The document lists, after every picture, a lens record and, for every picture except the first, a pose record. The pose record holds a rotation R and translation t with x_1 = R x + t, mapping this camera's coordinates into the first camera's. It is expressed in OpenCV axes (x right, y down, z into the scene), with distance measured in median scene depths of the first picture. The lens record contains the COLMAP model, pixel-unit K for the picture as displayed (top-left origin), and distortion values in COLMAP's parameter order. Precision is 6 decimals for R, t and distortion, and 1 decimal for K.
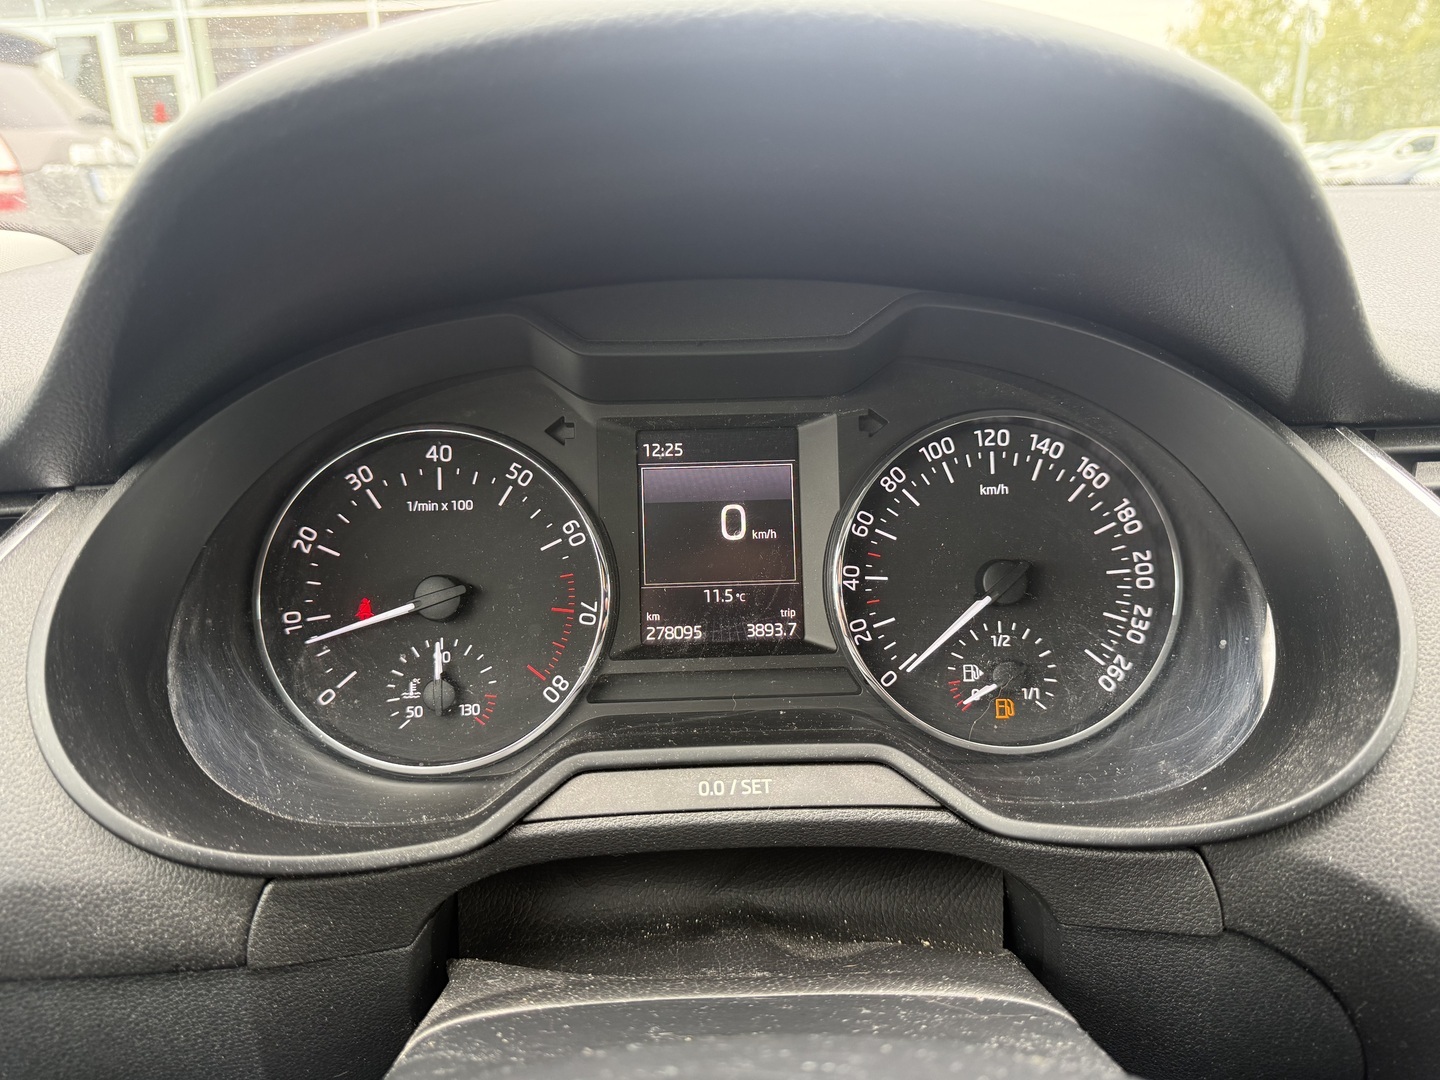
lens RADIAL K [[1010.5, 0, 706.0], [0, 1010.5, 500.2], [0, 0, 1]] dist [0.025312, -0.008026]
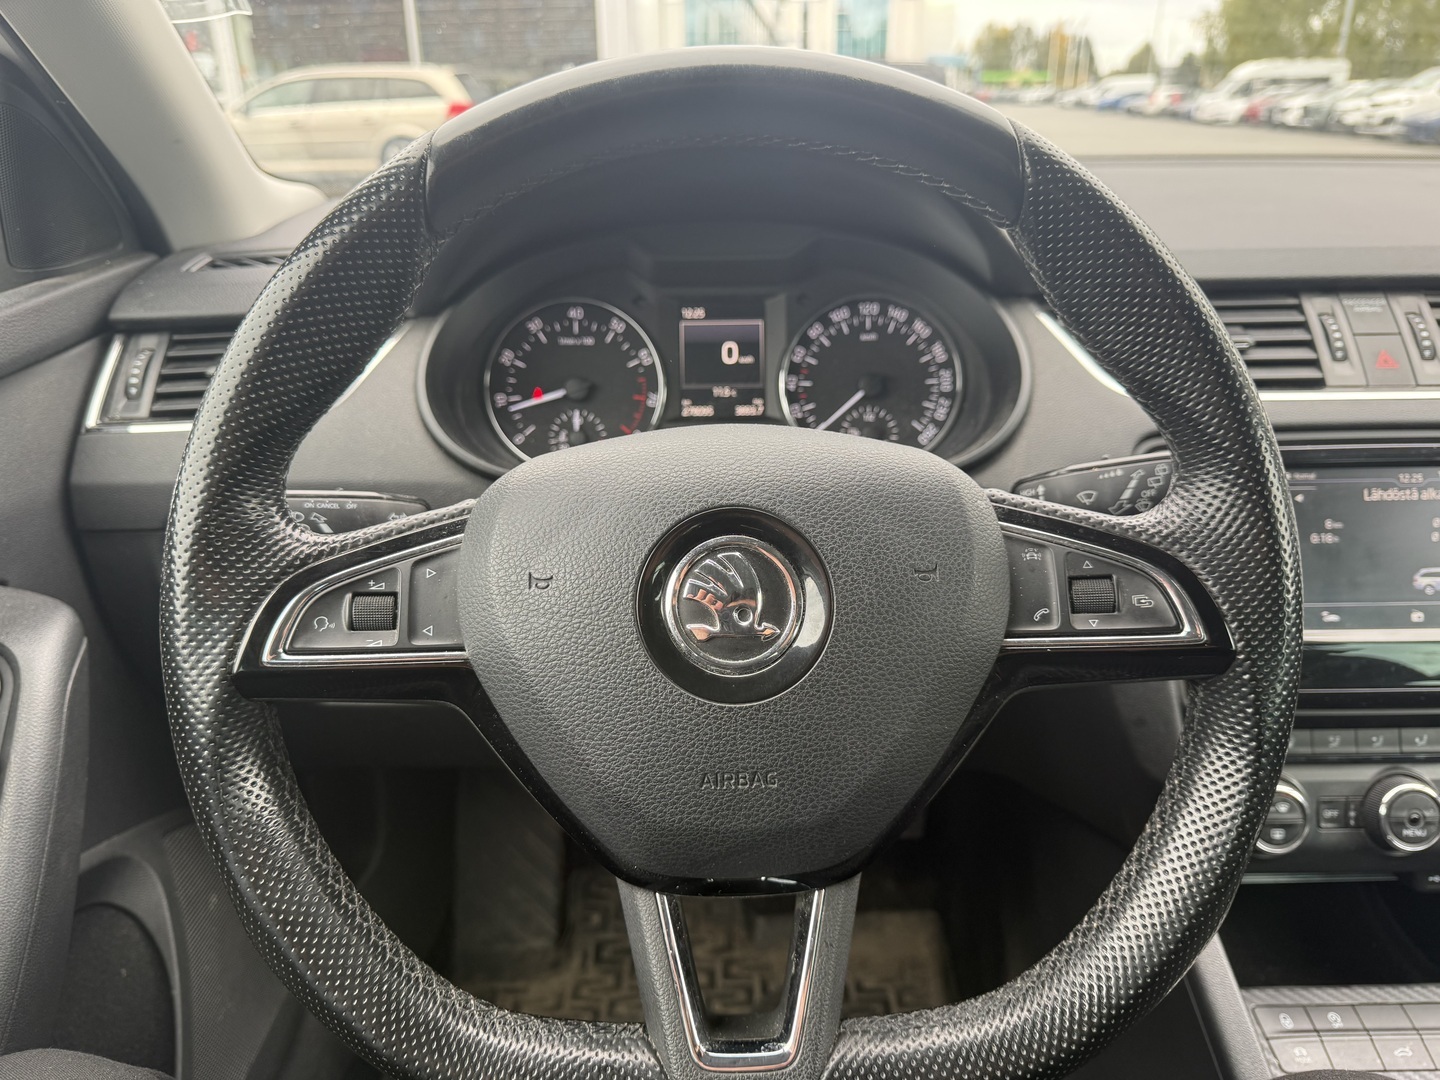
lens RADIAL K [[1010.5, 0, 720.0], [0, 1010.5, 541.6], [0, 0, 1]] dist [0.025312, -0.008026]
pose [[0.999708, 0.015886, -0.018205, 0.049088], [-0.014043, 0.995164, 0.097215, 0.190953], [0.019661, -0.096931, 0.995097, -0.923626]]
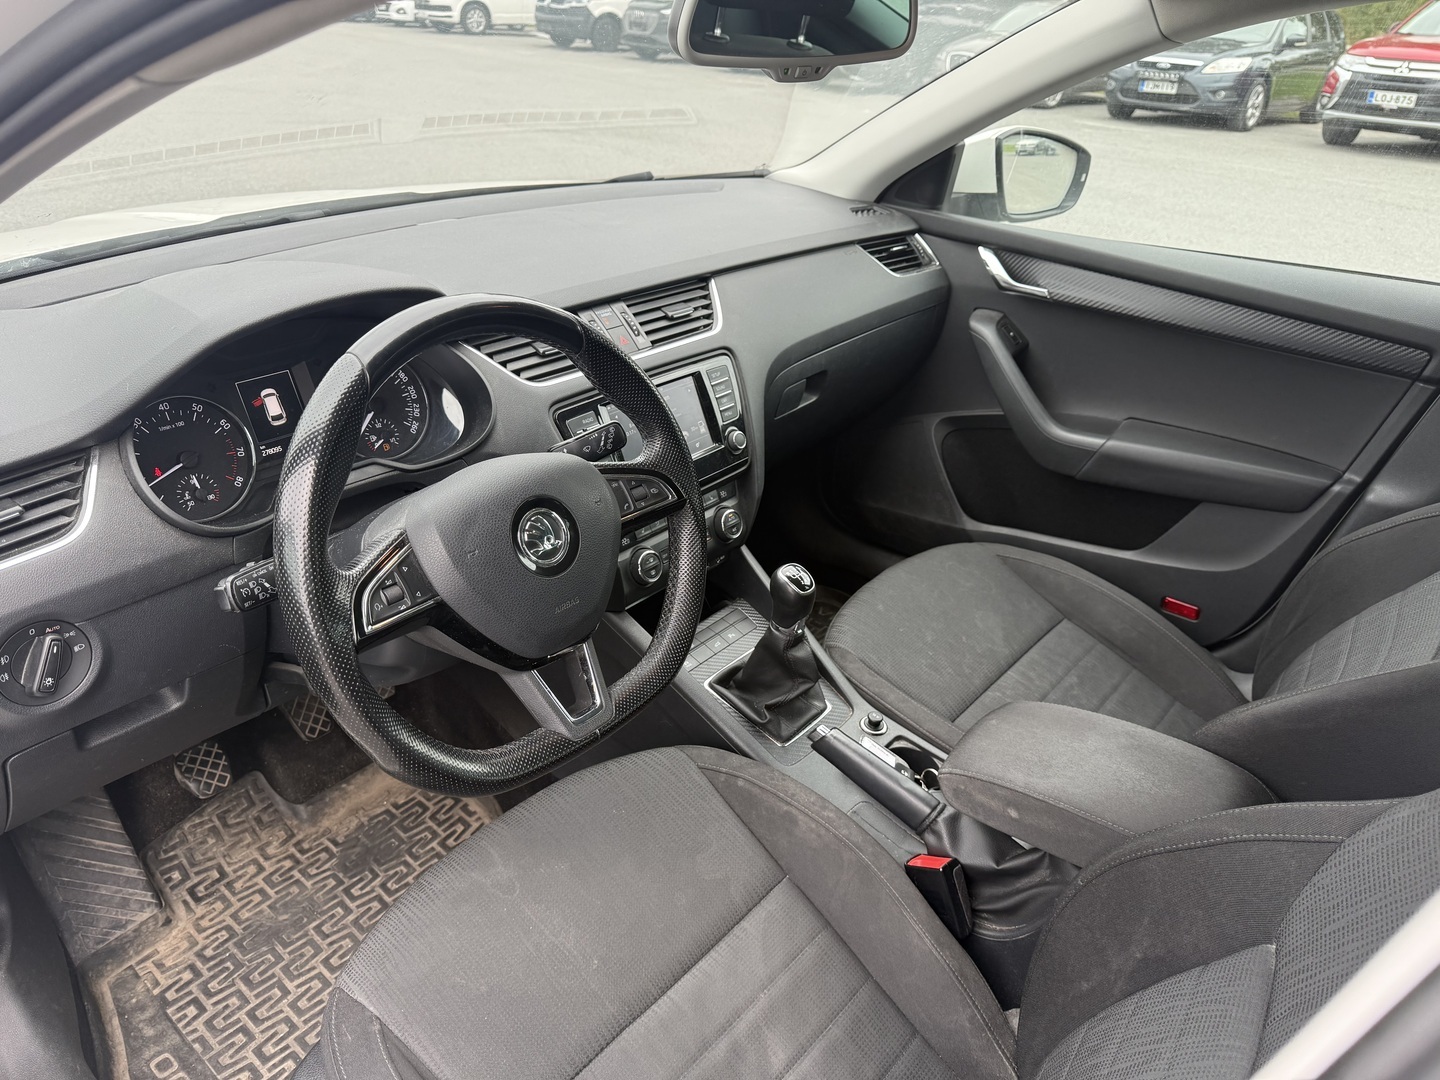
lens RADIAL K [[1010.5, 0, 720.6], [0, 1010.5, 551.6], [0, 0, 1]] dist [0.025312, -0.008026]
pose [[0.665947, -0.323293, 0.672307, -1.175087], [0.162936, 0.942492, 0.291823, -0.222203], [-0.727988, -0.084795, 0.680326, -1.819404]]
